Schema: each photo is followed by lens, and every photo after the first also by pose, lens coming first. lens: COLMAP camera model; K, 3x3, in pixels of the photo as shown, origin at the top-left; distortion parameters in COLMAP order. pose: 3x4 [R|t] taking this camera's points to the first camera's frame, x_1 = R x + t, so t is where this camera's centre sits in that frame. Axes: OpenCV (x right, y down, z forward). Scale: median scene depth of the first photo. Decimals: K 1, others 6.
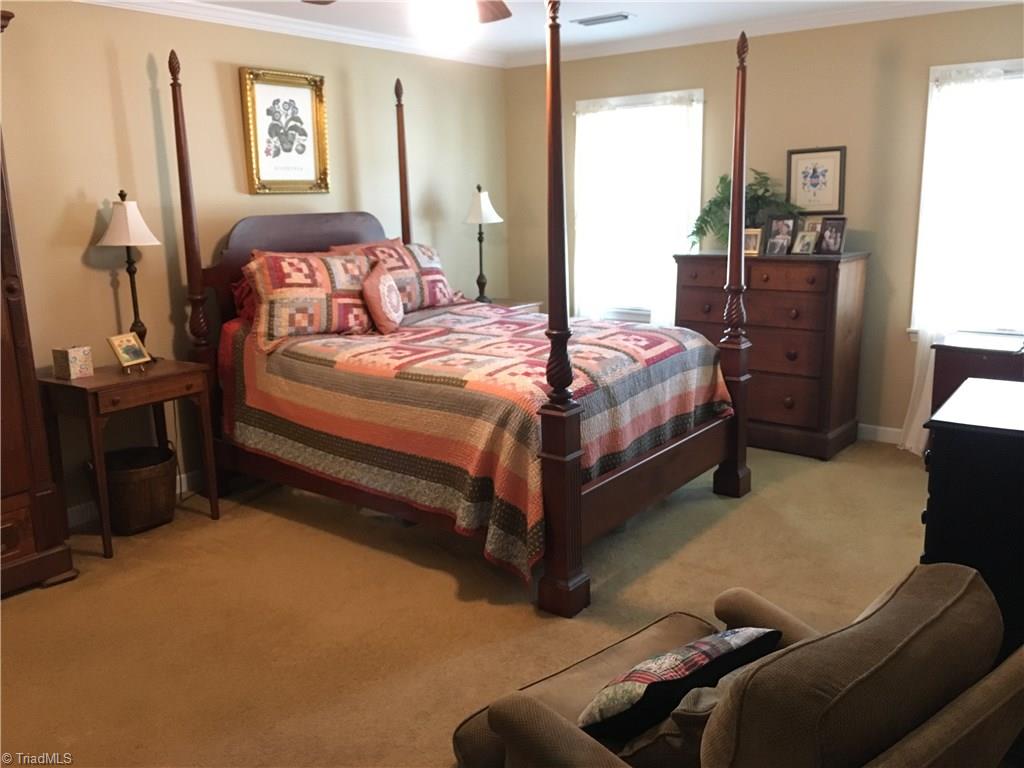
lens RADIAL K [[879.0, 0, 508.6], [0, 879.0, 384.7], [0, 0, 1]] dist [0.065581, -0.080379]
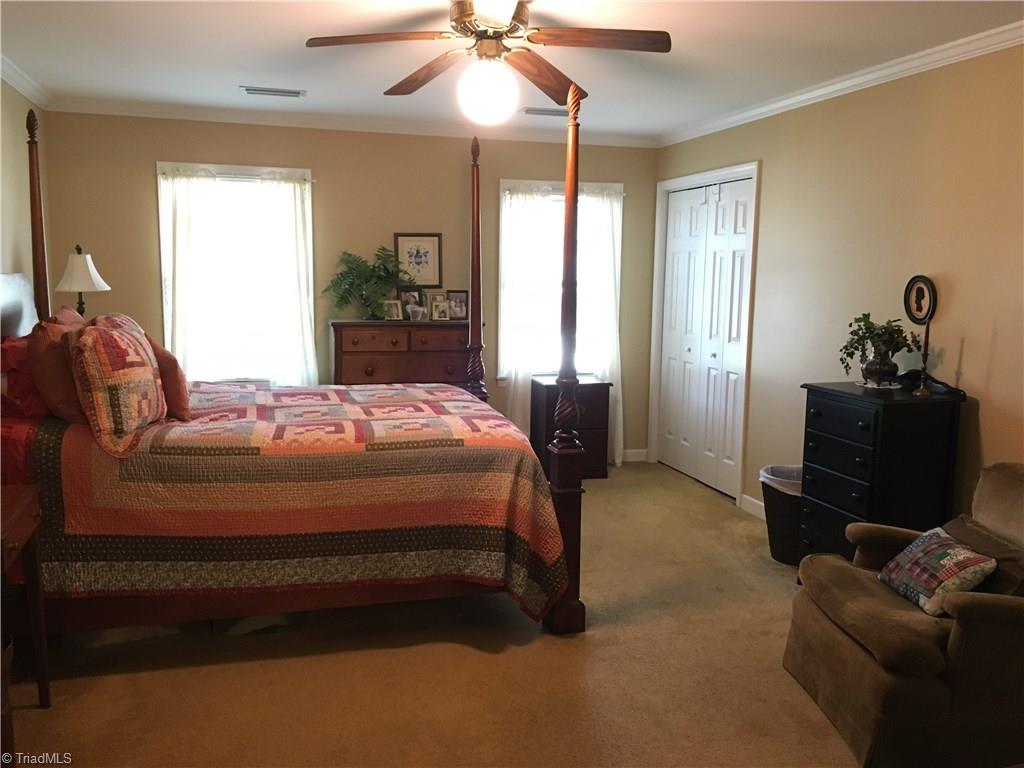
lens RADIAL K [[879.0, 0, 507.5], [0, 879.0, 384.8], [0, 0, 1]] dist [0.065581, -0.080379]
pose [[0.590697, -0.073442, 0.803544, -0.670153], [0.145023, 0.989296, -0.016189, -0.034404], [-0.793754, 0.126095, 0.595025, 0.276111]]
